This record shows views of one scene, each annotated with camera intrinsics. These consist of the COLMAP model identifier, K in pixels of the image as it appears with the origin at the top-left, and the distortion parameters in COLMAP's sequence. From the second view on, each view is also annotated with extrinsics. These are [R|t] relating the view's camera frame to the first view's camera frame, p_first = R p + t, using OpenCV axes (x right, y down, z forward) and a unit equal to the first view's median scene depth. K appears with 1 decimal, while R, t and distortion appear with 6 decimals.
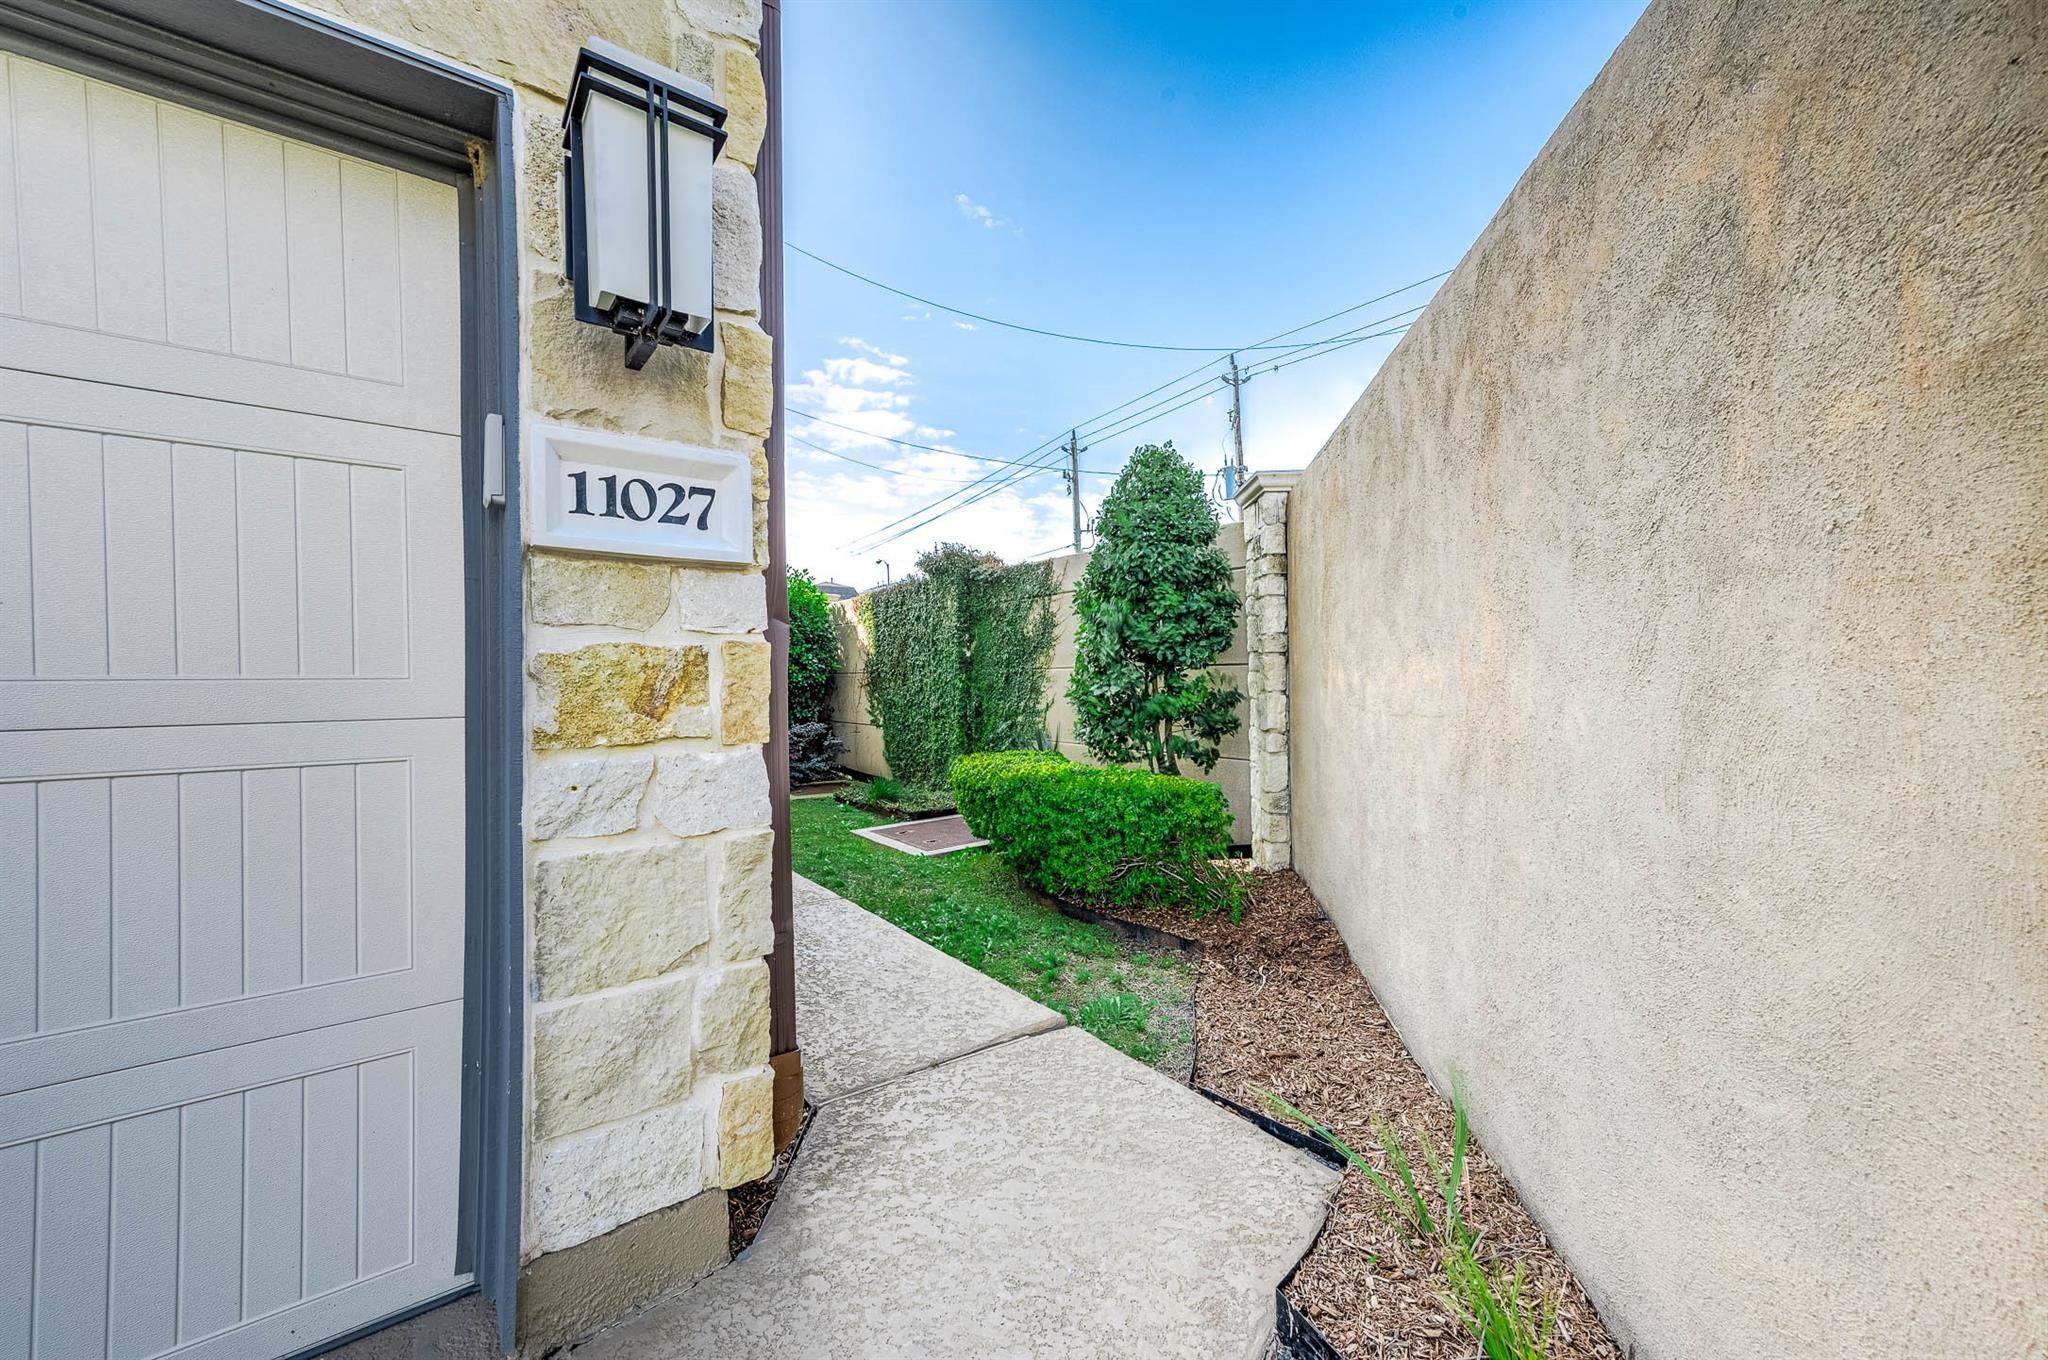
lens RADIAL K [[798.5, 0, 1031.1], [0, 798.5, 673.2], [0, 0, 1]] dist [0.002585, 0.000291]
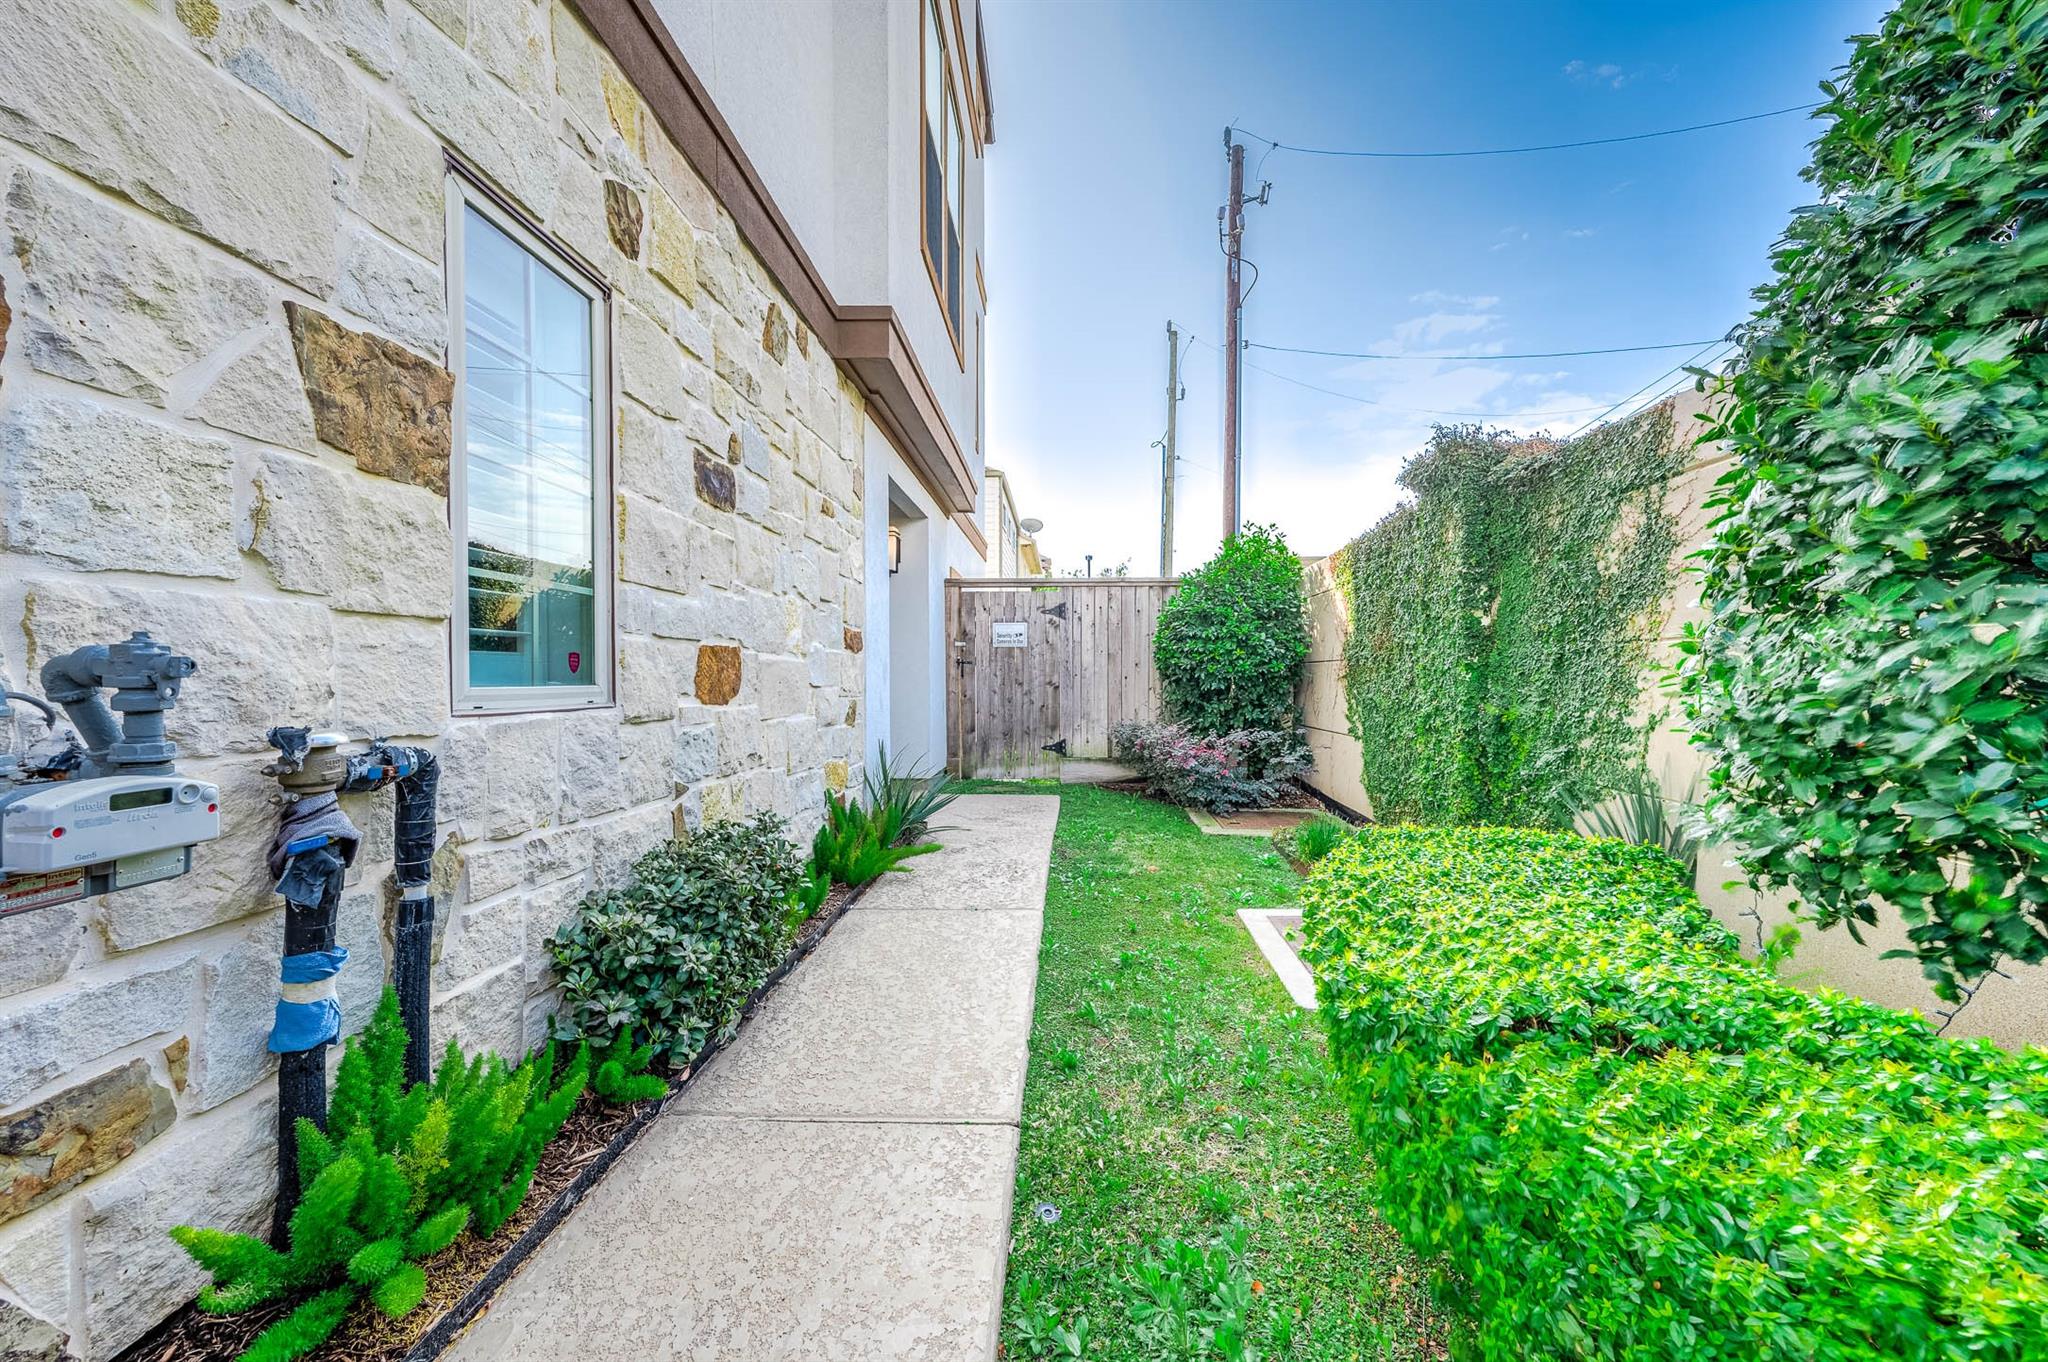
lens RADIAL K [[798.5, 0, 1027.3], [0, 798.5, 676.7], [0, 0, 1]] dist [0.002585, 0.000291]
pose [[0.771619, 0.014959, -0.635909, 0.031347], [-0.011277, 0.999888, 0.009839, 0.013328], [0.635985, -0.000421, 0.771701, 0.368680]]
